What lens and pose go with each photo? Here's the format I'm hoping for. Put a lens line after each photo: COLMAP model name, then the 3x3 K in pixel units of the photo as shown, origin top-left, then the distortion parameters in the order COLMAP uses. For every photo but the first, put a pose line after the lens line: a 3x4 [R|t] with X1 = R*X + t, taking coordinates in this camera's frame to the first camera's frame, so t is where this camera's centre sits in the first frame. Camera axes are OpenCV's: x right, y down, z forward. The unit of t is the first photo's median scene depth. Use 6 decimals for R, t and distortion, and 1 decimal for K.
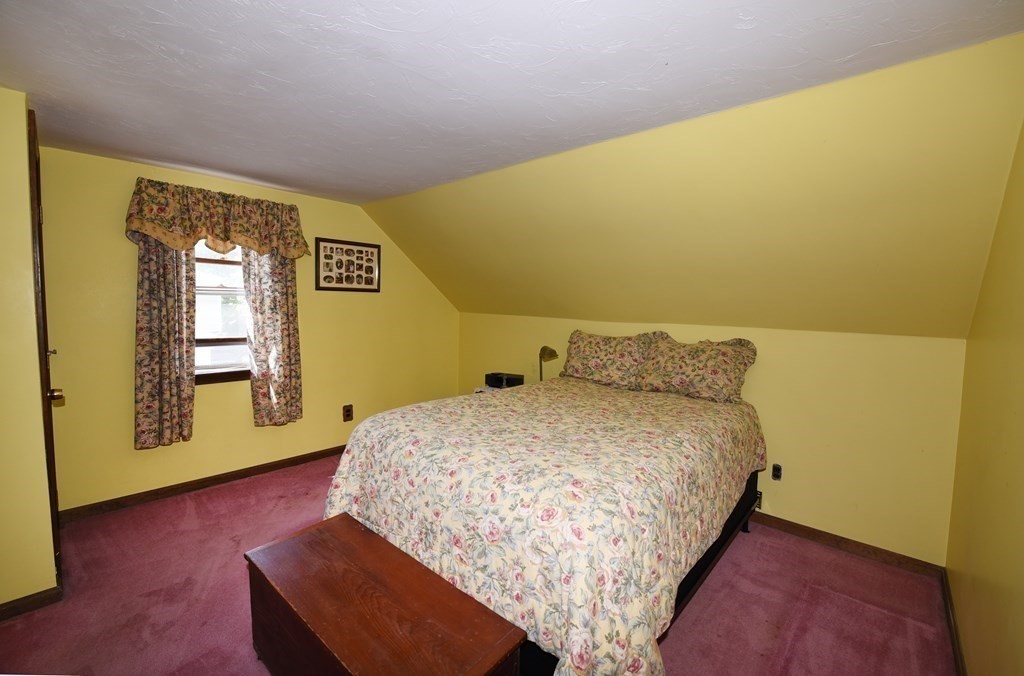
lens RADIAL K [[421.1, 0, 509.7], [0, 421.1, 335.8], [0, 0, 1]] dist [-0.000674, -0.000072]
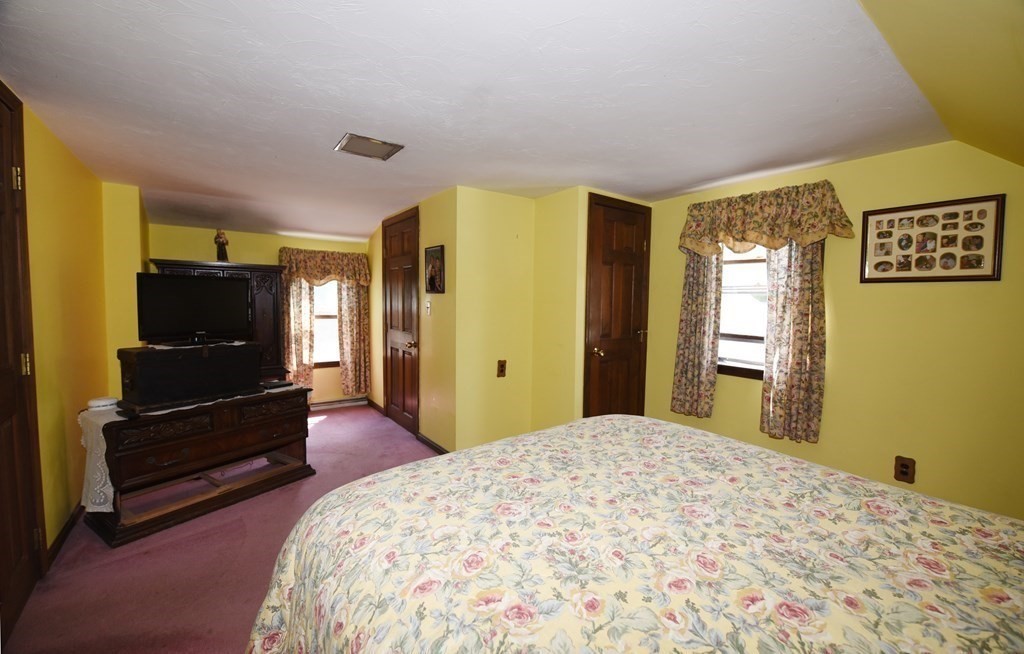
lens RADIAL K [[403.3, 0, 510.2], [0, 403.3, 319.5], [0, 0, 1]] dist [-0.000607, -0.000147]
pose [[-0.158333, 0.044969, -0.986361, 0.350040], [-0.075671, 0.995472, 0.057531, -0.040358], [0.984482, 0.083748, -0.154213, 0.526677]]
